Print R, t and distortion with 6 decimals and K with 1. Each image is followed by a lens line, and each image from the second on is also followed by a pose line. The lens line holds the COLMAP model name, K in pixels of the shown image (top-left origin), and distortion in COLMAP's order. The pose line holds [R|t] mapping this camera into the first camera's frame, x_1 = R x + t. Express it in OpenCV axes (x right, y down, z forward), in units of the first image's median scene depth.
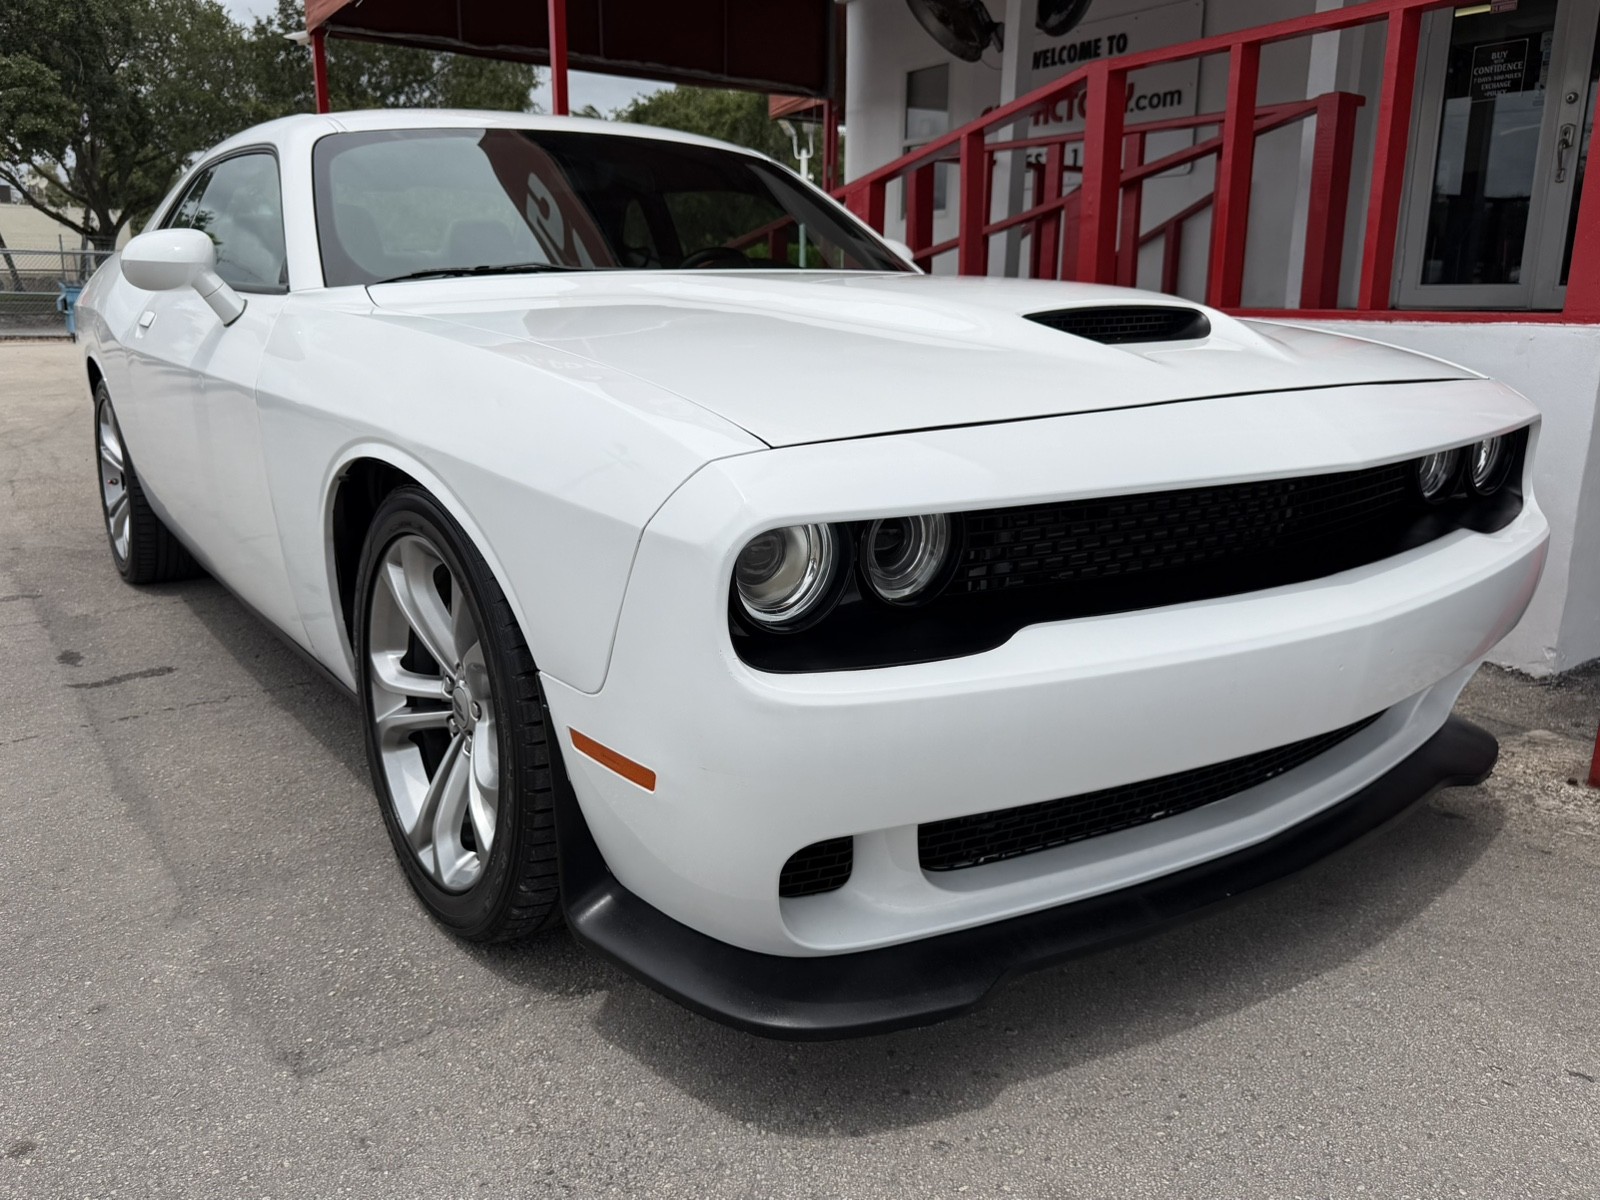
lens RADIAL K [[1239.0, 0, 781.4], [0, 1239.0, 602.9], [0, 0, 1]] dist [0.001882, -0.007877]
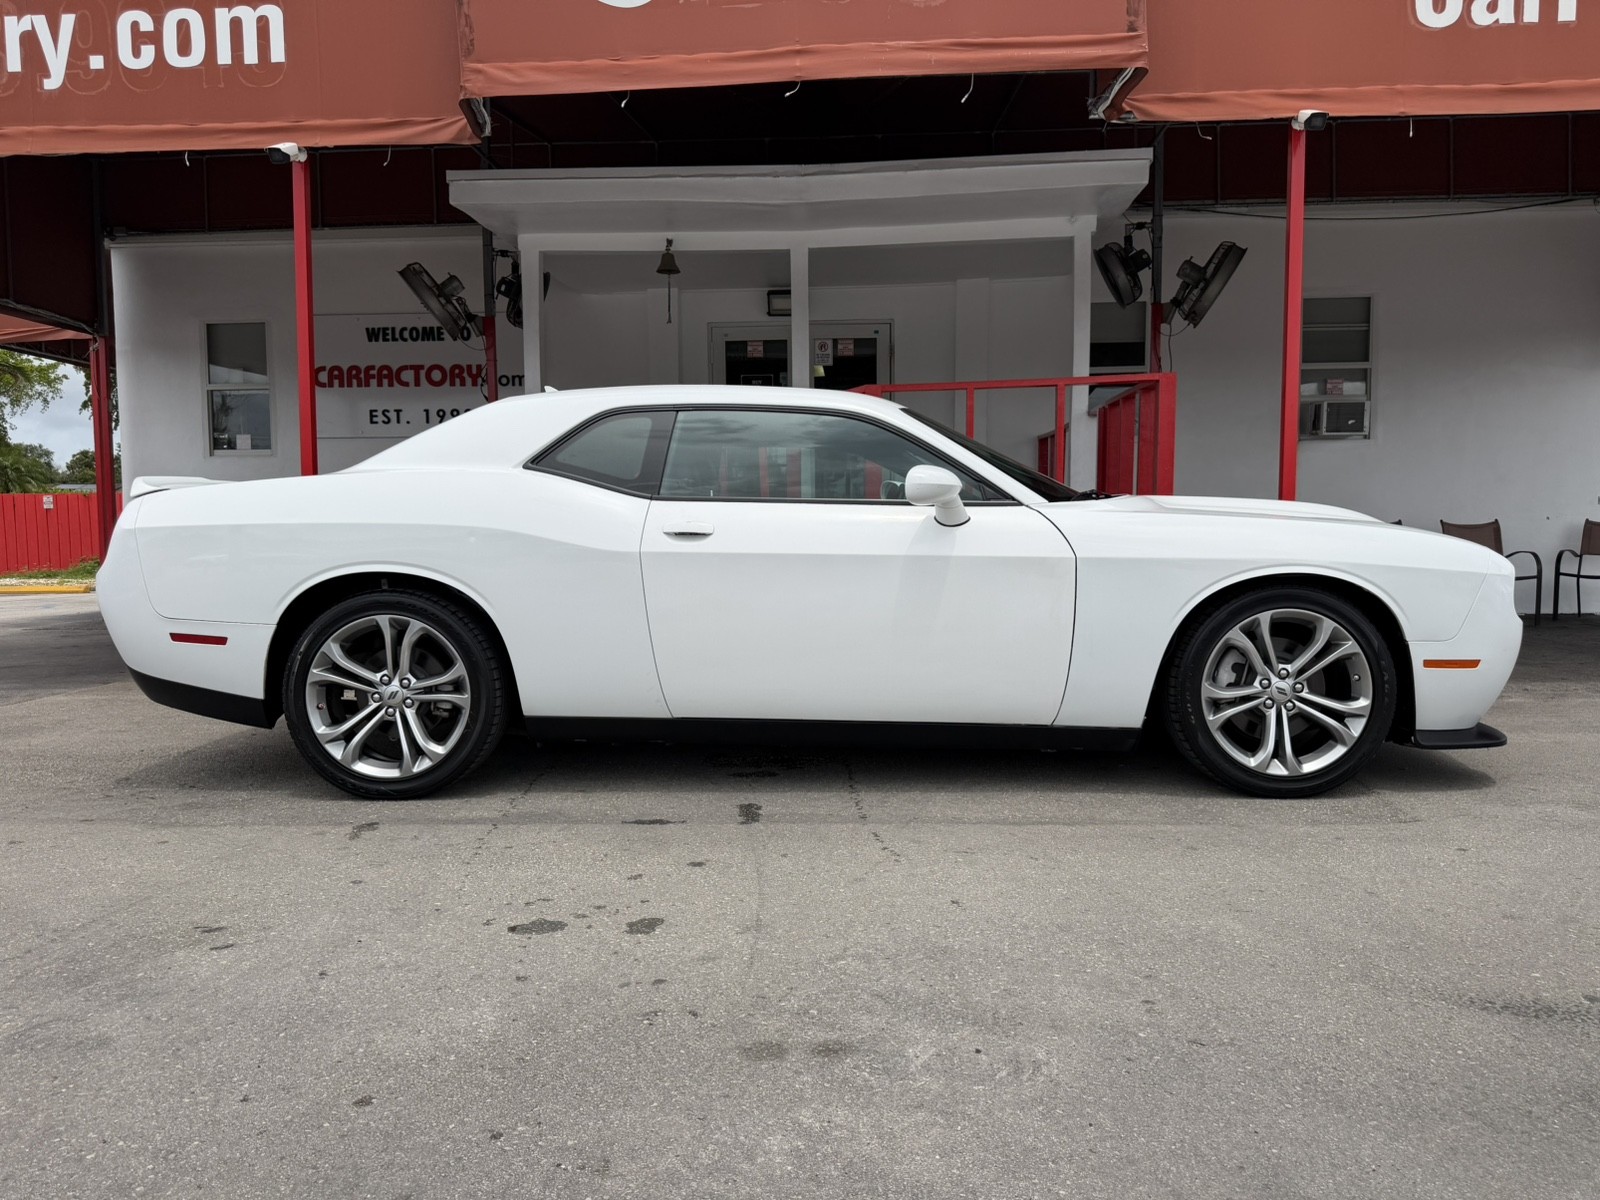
lens RADIAL K [[1133.3, 0, 801.3], [0, 1133.3, 610.8], [0, 0, 1]] dist [-0.000730, -0.004796]
pose [[0.609706, -0.062477, 0.790161, -0.446660], [0.199968, 0.976767, -0.077068, -0.012818], [-0.766988, 0.204996, 0.608034, 0.081240]]
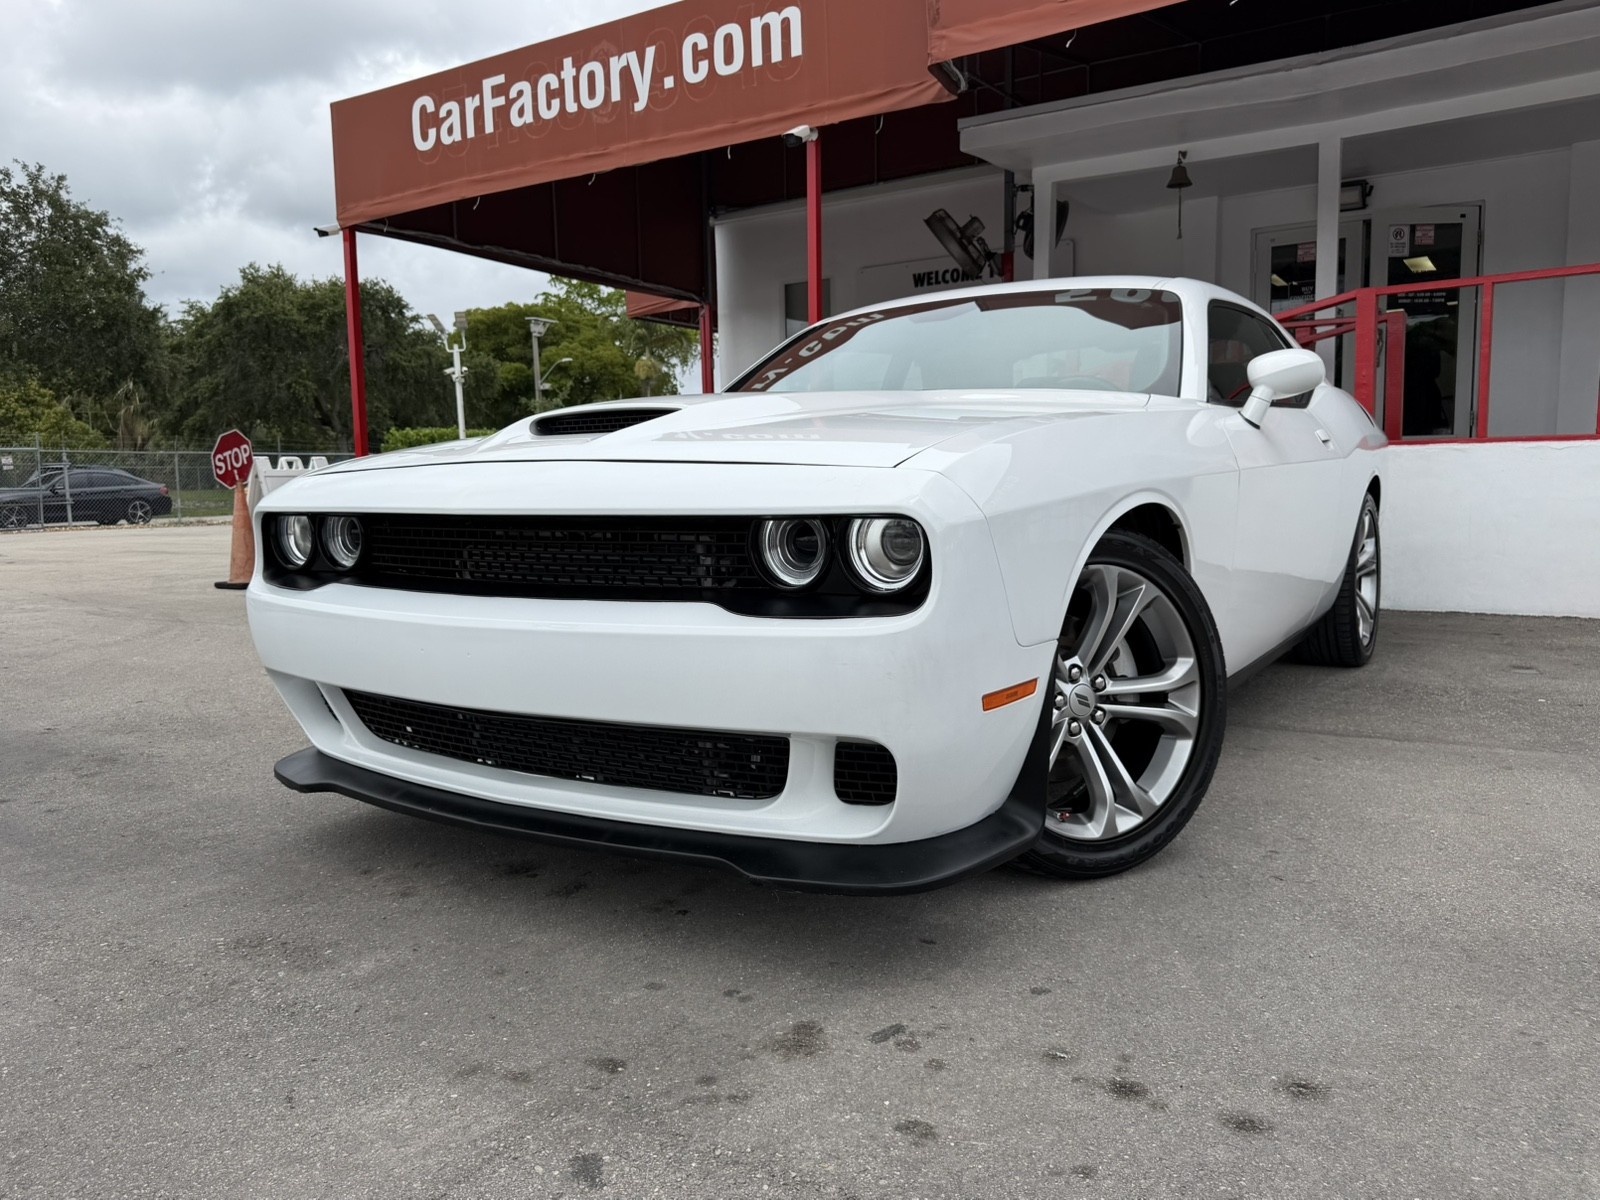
lens RADIAL K [[1201.6, 0, 783.6], [0, 1201.6, 615.1], [0, 0, 1]] dist [0.004859, -0.013323]
pose [[0.924050, -0.065917, 0.376546, -0.432449], [0.115343, 0.987190, -0.110238, 0.022505], [-0.364456, 0.145297, 0.919816, -0.030039]]
